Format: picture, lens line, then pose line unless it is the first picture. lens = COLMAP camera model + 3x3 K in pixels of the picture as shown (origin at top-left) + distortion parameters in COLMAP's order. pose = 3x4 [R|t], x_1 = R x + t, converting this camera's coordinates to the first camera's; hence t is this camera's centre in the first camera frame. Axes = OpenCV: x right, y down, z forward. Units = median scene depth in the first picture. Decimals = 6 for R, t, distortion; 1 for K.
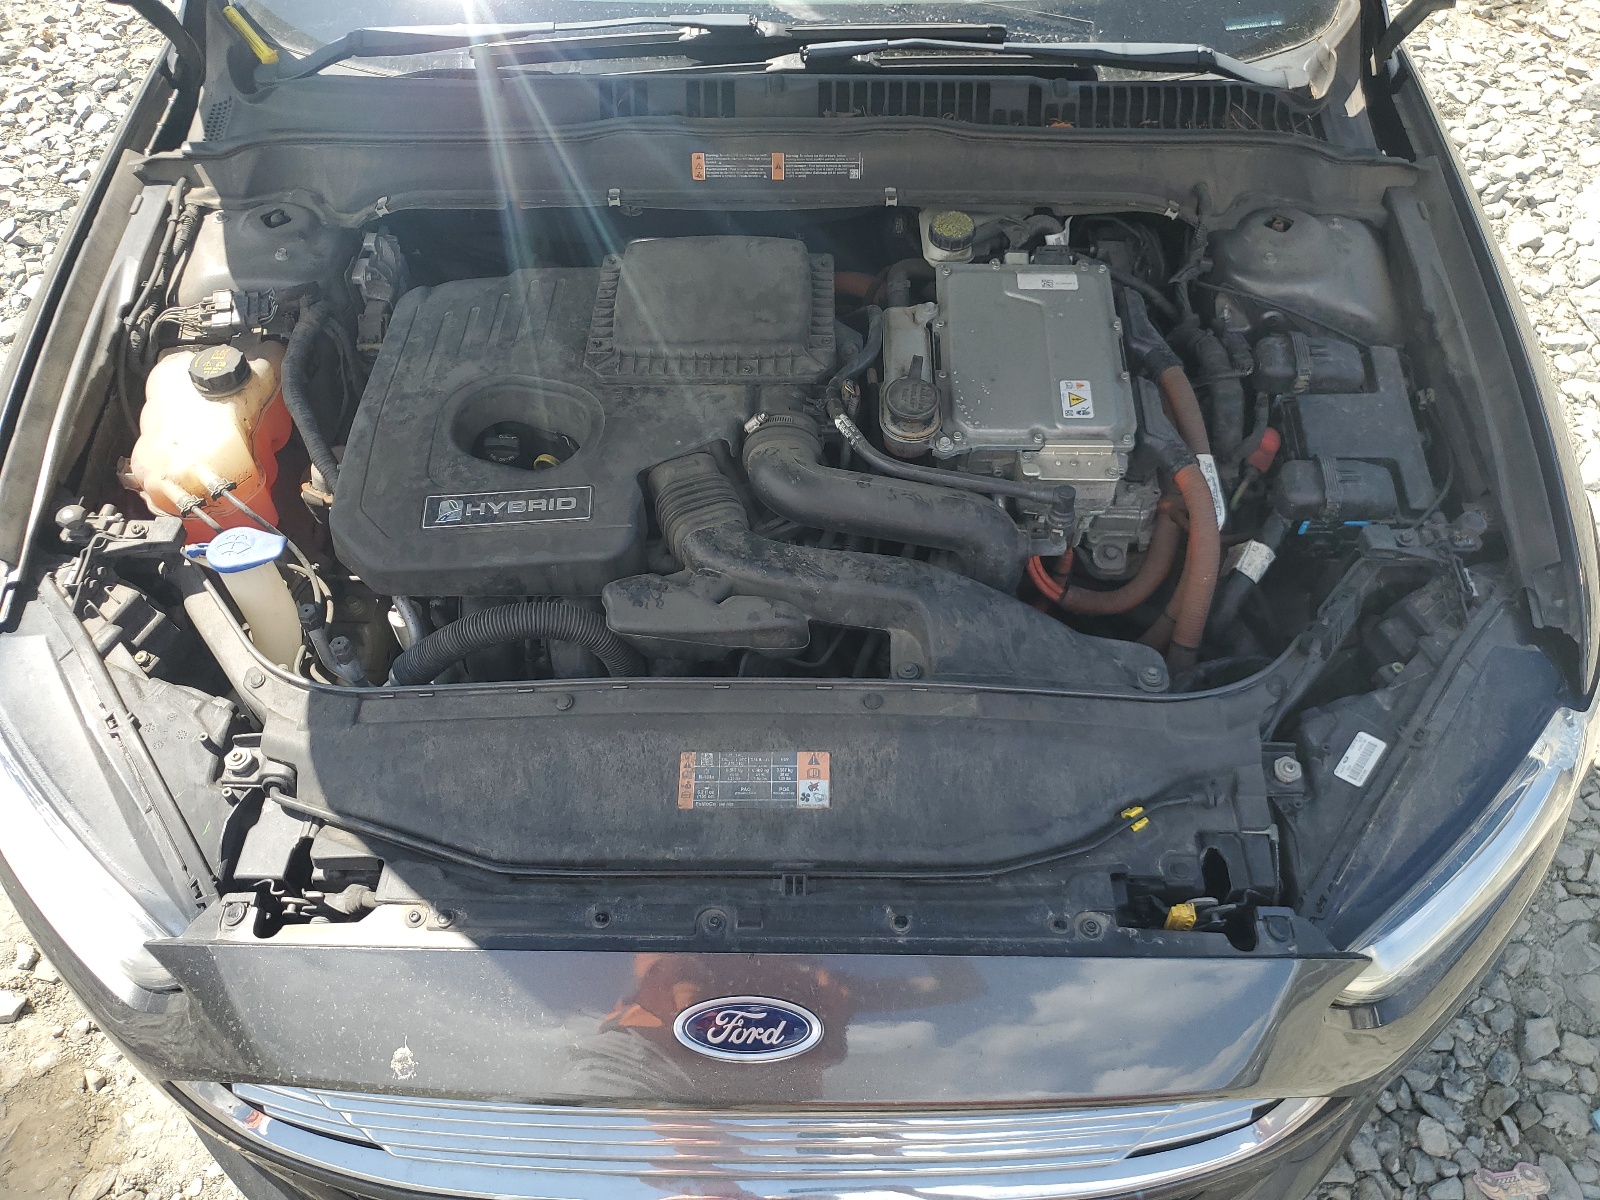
lens RADIAL K [[1248.8, 0, 807.6], [0, 1248.8, 601.0], [0, 0, 1]] dist [-0.010767, 0.001568]
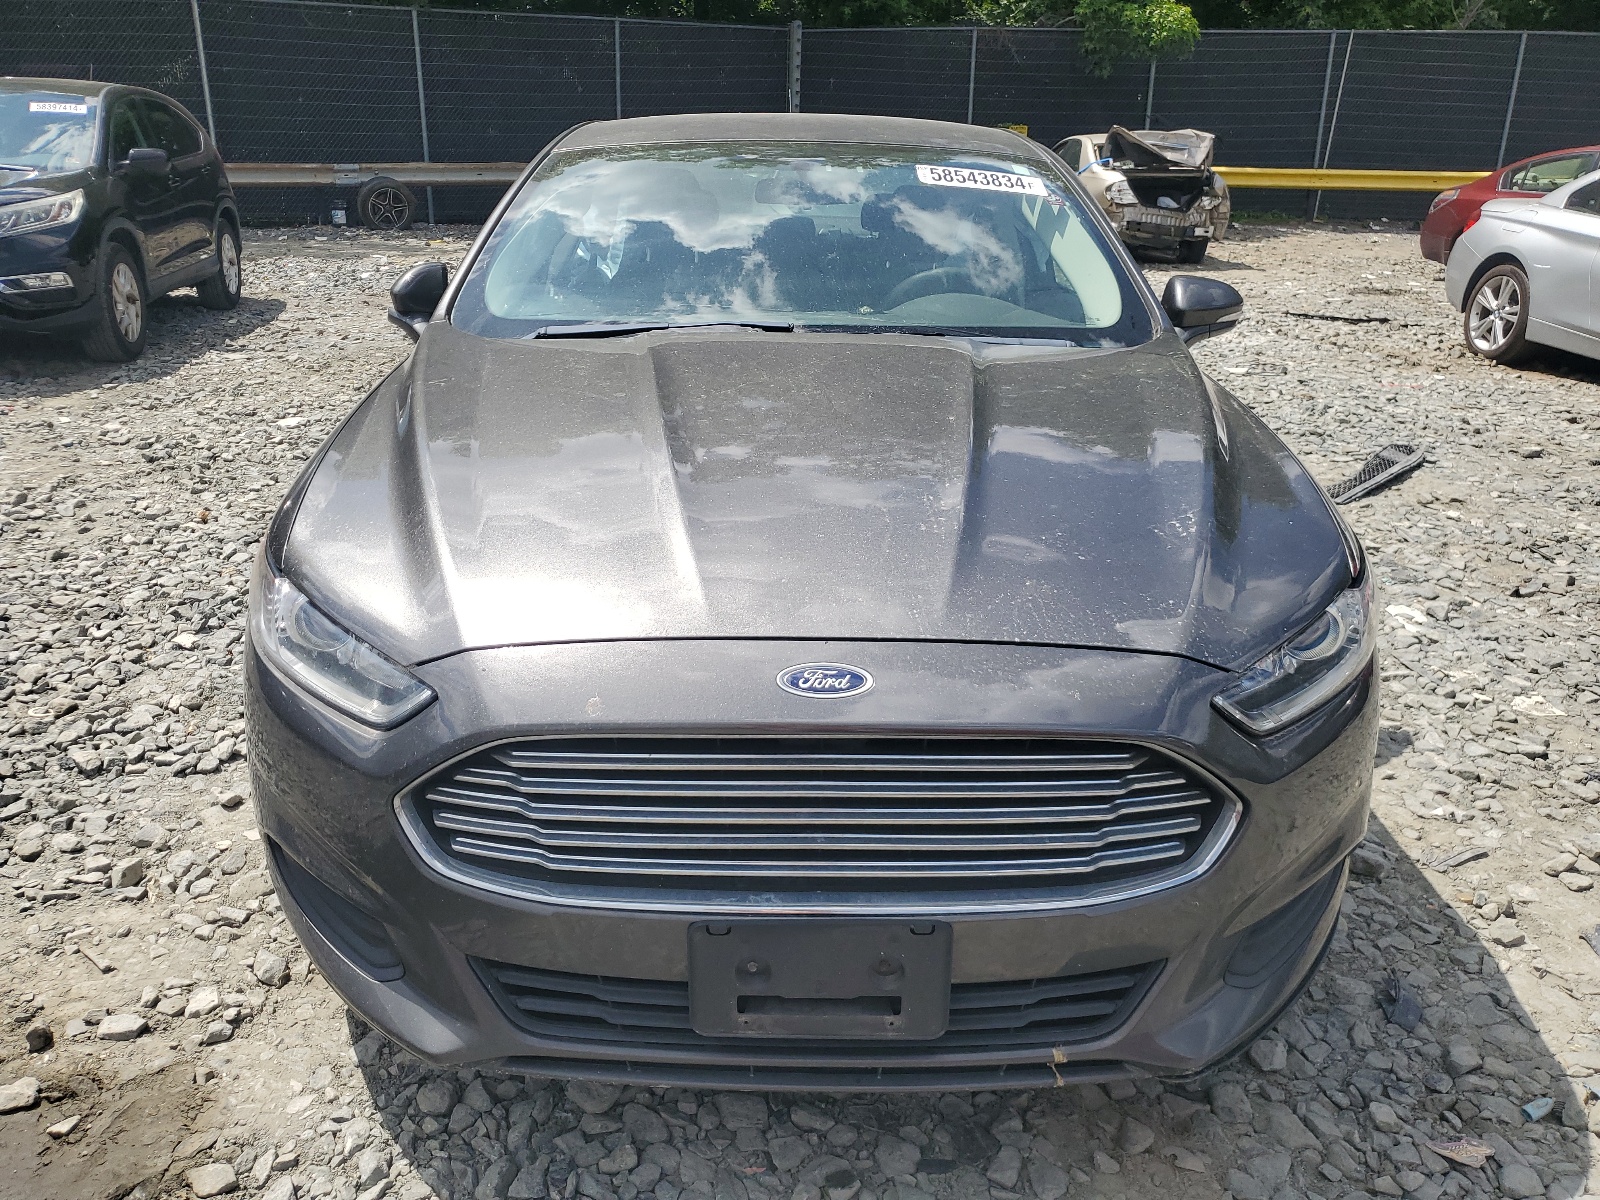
lens RADIAL K [[1248.8, 0, 794.2], [0, 1248.8, 595.3], [0, 0, 1]] dist [-0.010767, 0.001568]
pose [[0.999529, 0.007304, 0.029812, -0.074492], [0.008709, 0.863878, -0.503626, 0.575427], [-0.029433, 0.503649, 0.863407, -0.205820]]
